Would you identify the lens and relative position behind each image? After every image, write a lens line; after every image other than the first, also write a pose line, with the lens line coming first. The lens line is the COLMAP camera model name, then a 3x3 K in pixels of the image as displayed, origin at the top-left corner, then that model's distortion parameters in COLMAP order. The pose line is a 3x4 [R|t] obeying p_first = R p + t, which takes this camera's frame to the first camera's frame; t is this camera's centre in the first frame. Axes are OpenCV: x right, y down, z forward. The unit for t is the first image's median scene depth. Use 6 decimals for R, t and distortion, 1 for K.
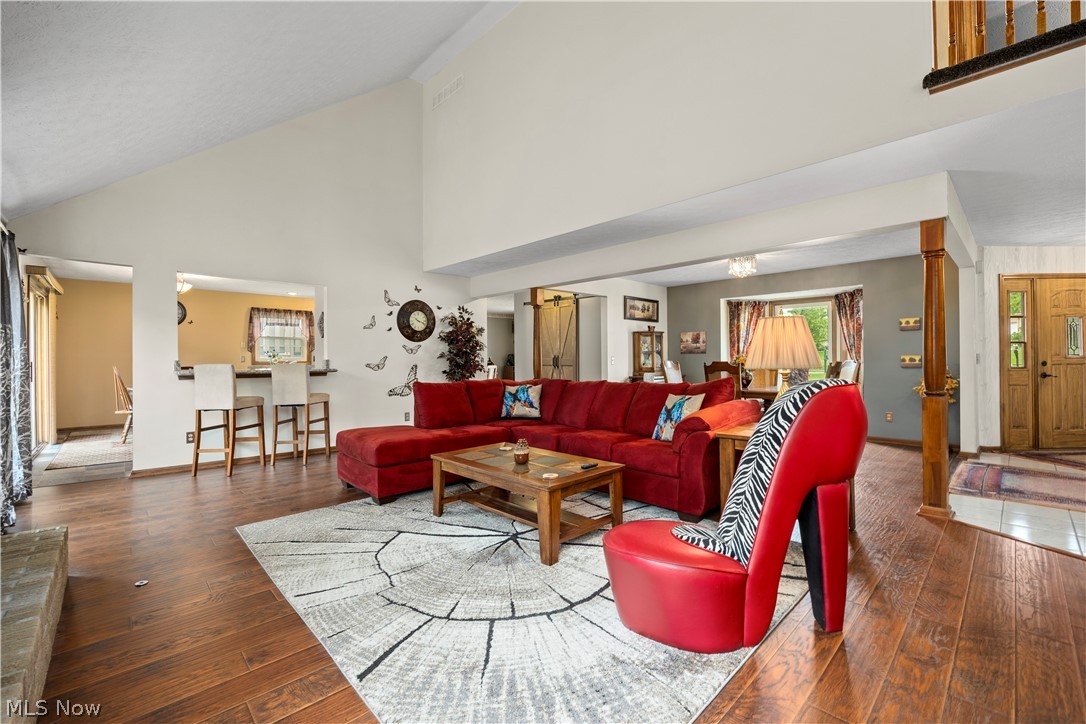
lens RADIAL K [[460.1, 0, 544.2], [0, 460.1, 357.7], [0, 0, 1]] dist [-0.005320, -0.000372]
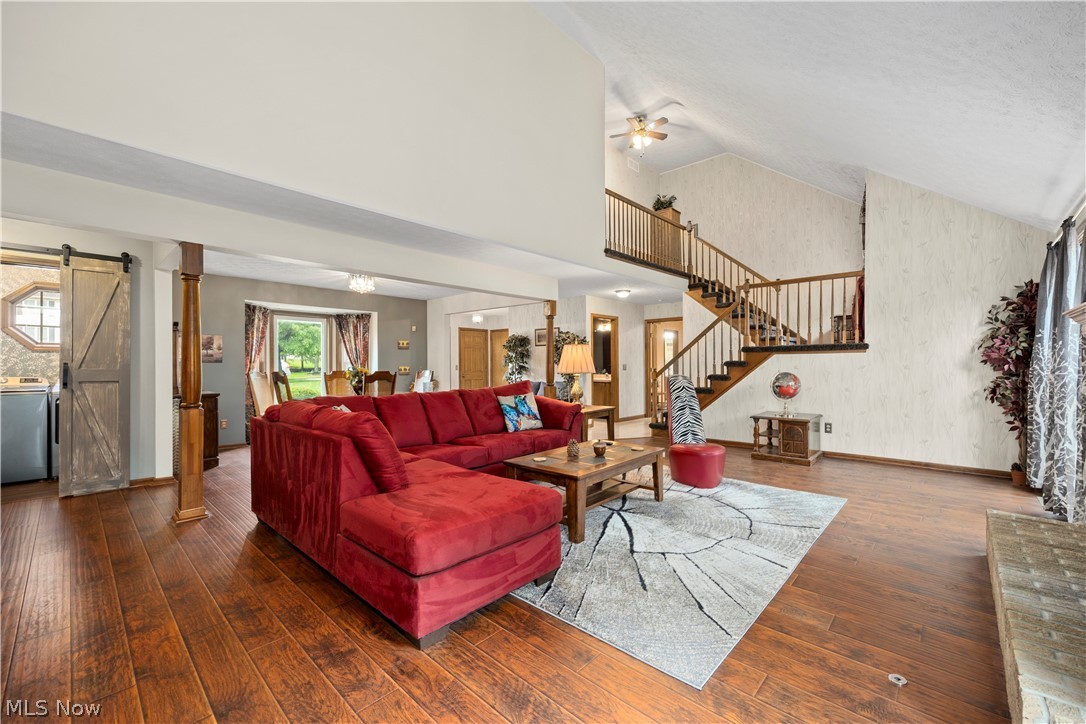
lens RADIAL K [[432.1, 0, 546.5], [0, 432.1, 364.4], [0, 0, 1]] dist [0.001700, -0.000020]
pose [[-0.058170, 0.009057, 0.998266, -1.208429], [0.003376, 0.999955, -0.008876, 0.006104], [-0.998301, 0.002854, -0.058198, 1.253438]]
